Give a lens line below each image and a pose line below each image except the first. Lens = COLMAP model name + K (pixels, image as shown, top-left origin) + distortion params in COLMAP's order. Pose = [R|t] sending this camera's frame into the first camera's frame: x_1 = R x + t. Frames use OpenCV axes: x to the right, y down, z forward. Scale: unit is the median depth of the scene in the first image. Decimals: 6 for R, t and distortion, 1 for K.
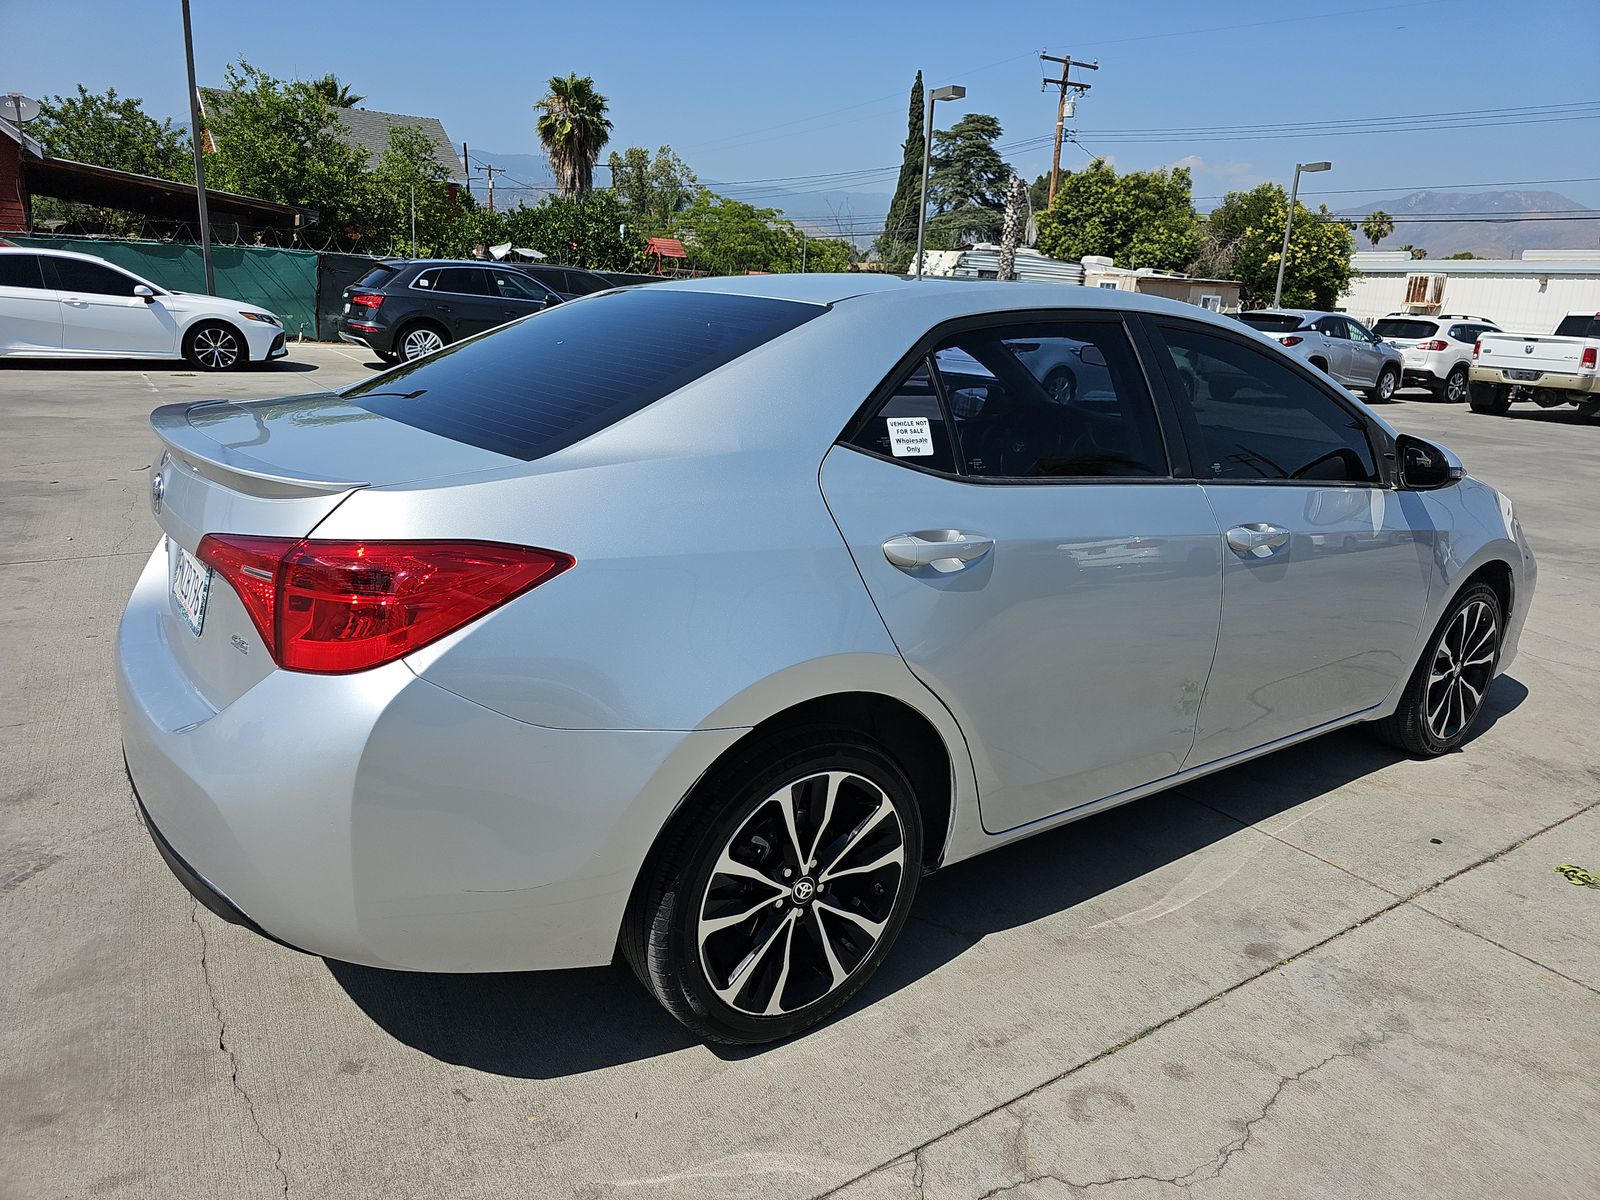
lens RADIAL K [[1082.3, 0, 796.8], [0, 1082.3, 602.0], [0, 0, 1]] dist [0.027495, -0.028782]
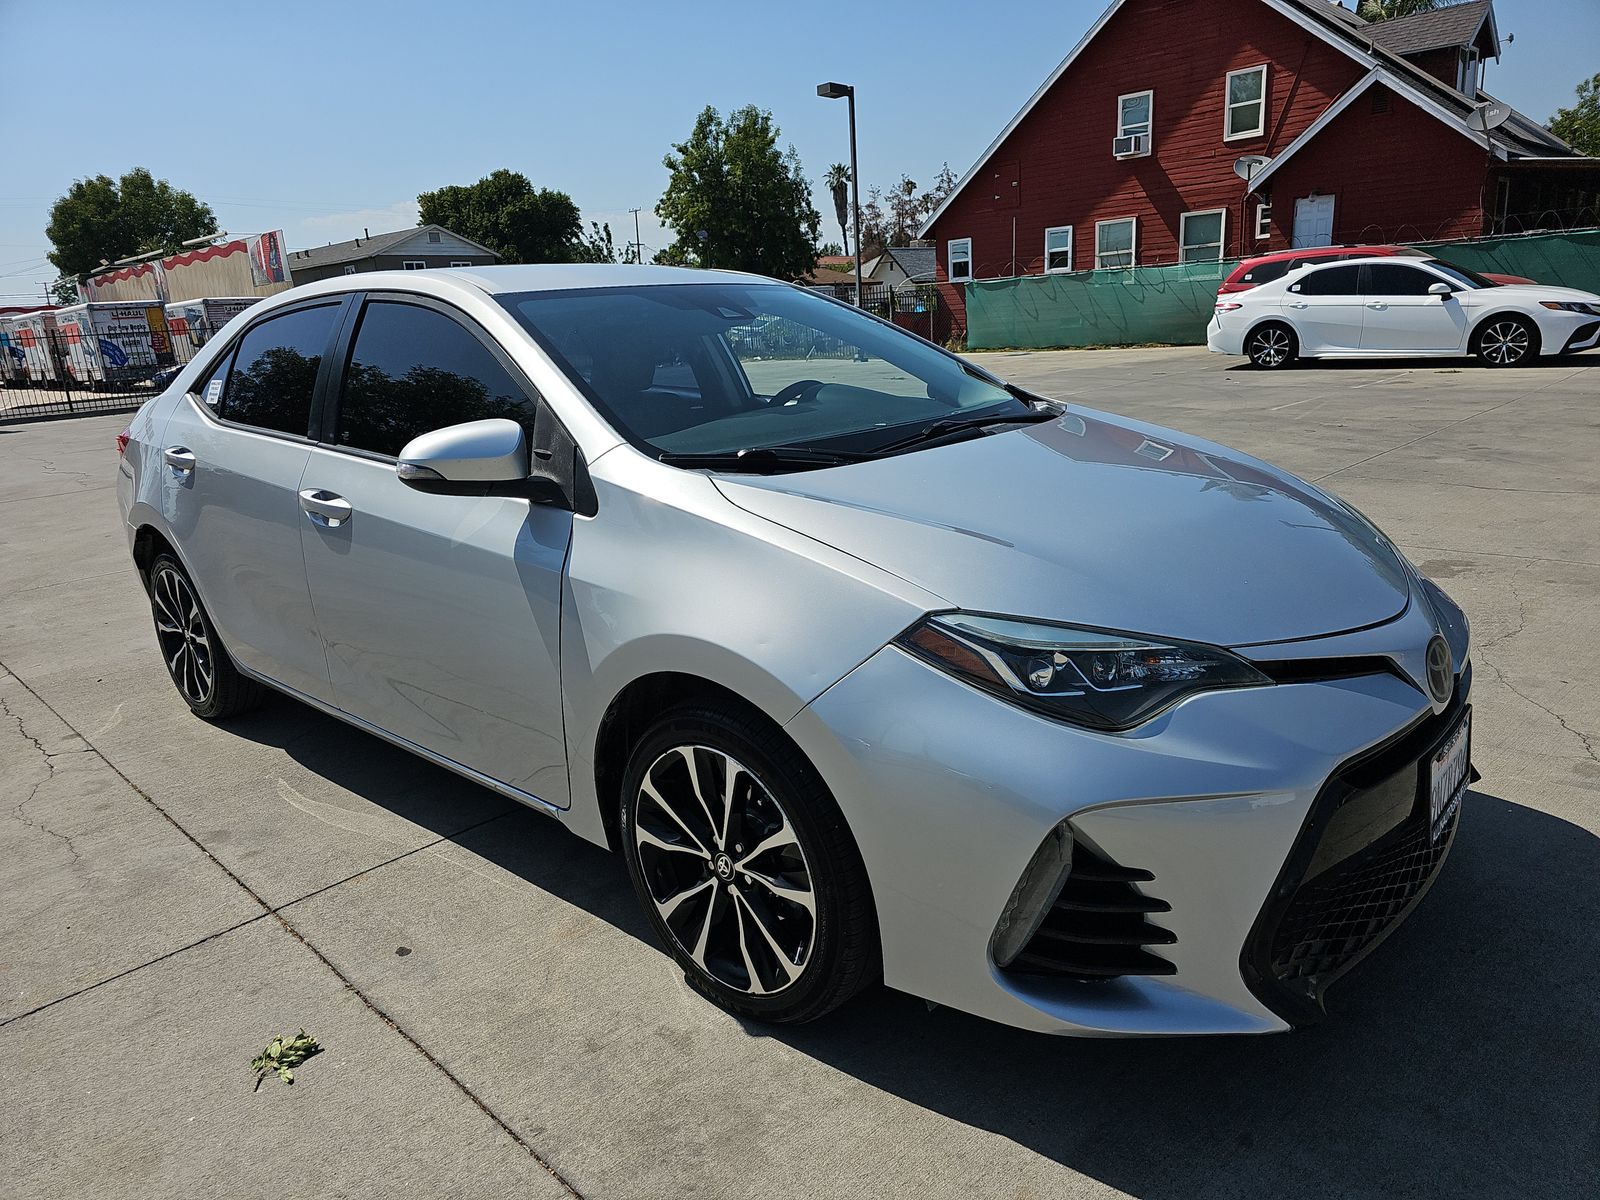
lens RADIAL K [[1082.3, 0, 793.1], [0, 1082.3, 598.2], [0, 0, 1]] dist [0.027495, -0.028782]
pose [[0.156802, 0.186711, -0.969821, 0.319814], [-0.195526, 0.968400, 0.154824, -0.048614], [0.968082, 0.165348, 0.188354, 0.280636]]
